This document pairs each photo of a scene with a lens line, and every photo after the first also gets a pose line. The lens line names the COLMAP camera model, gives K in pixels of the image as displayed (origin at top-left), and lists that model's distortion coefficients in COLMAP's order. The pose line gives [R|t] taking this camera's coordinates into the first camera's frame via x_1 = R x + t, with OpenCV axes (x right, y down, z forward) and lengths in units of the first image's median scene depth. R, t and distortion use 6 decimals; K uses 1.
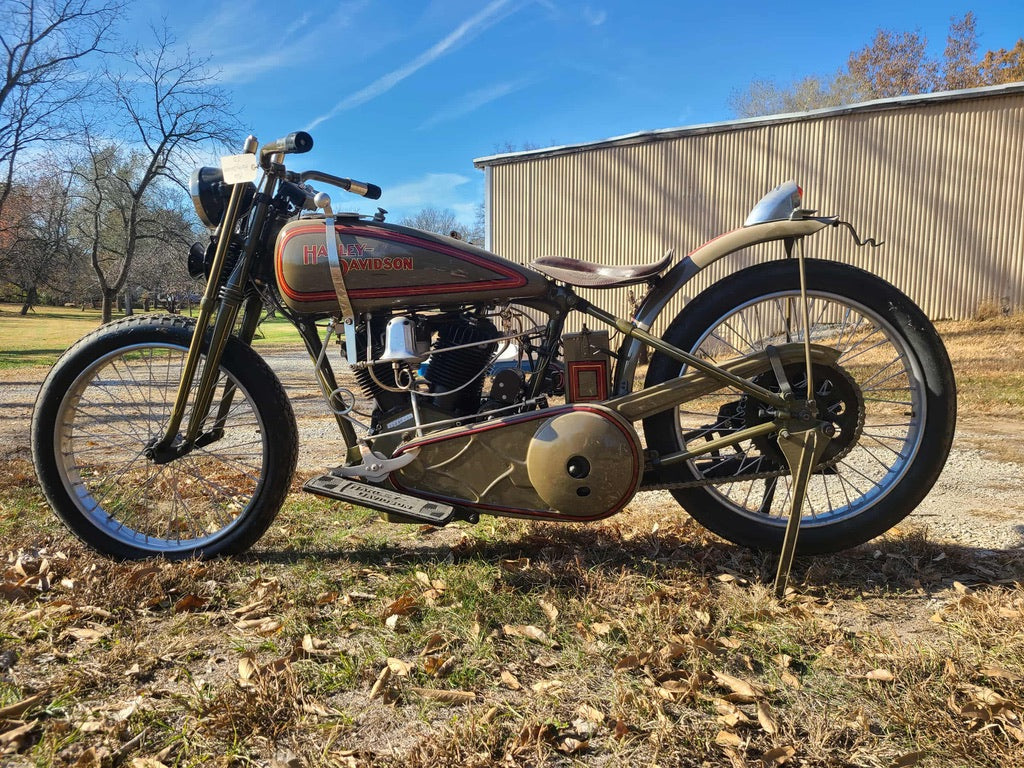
lens RADIAL K [[775.3, 0, 515.5], [0, 775.3, 379.8], [0, 0, 1]] dist [0.044801, -0.023862]
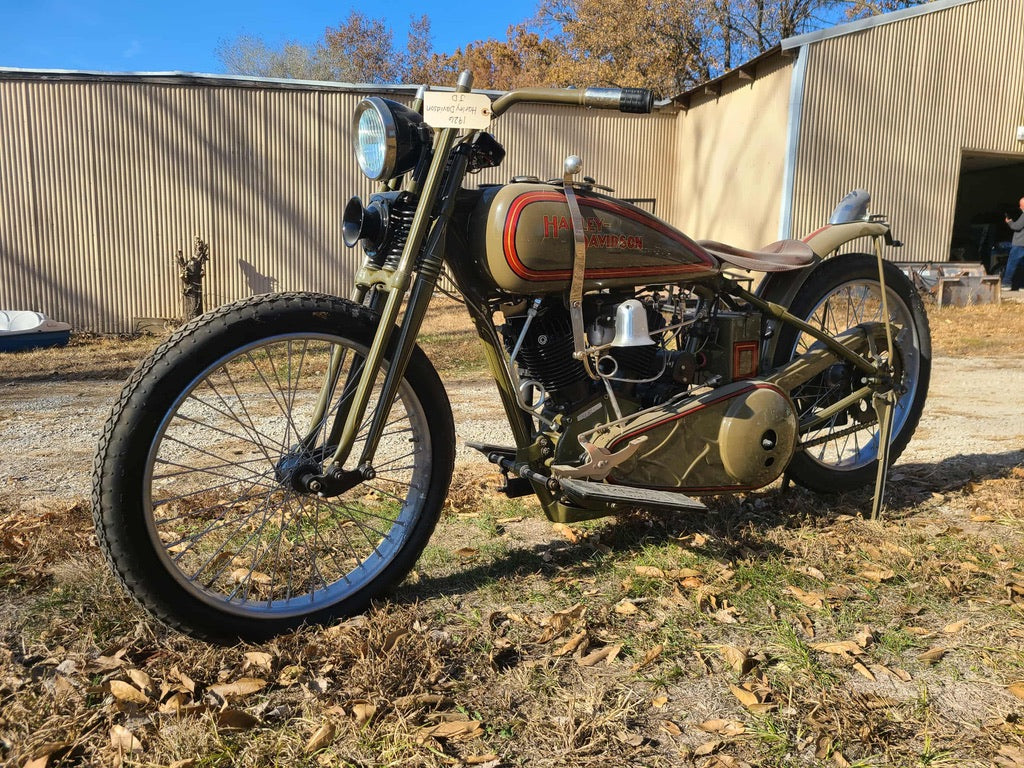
lens RADIAL K [[776.1, 0, 518.9], [0, 776.1, 381.4], [0, 0, 1]] dist [0.037286, -0.010219]
pose [[0.792085, -0.060211, 0.607434, -0.777320], [0.031065, 0.997810, 0.058398, -0.039644], [-0.609620, -0.027387, 0.792220, 0.321748]]
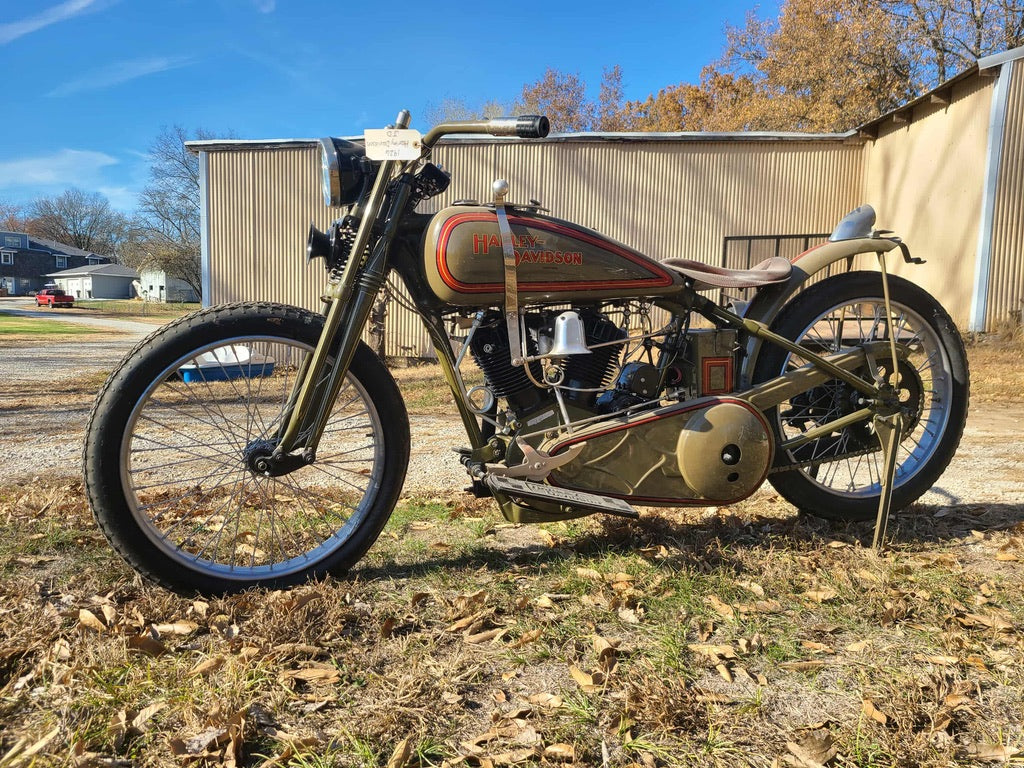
lens RADIAL K [[775.3, 0, 515.5], [0, 775.3, 379.8], [0, 0, 1]] dist [0.044801, -0.023862]
pose [[0.917996, -0.009556, 0.396474, -0.568742], [0.011801, 0.999925, -0.003225, 0.007563], [-0.396414, 0.007640, 0.918040, 0.112100]]
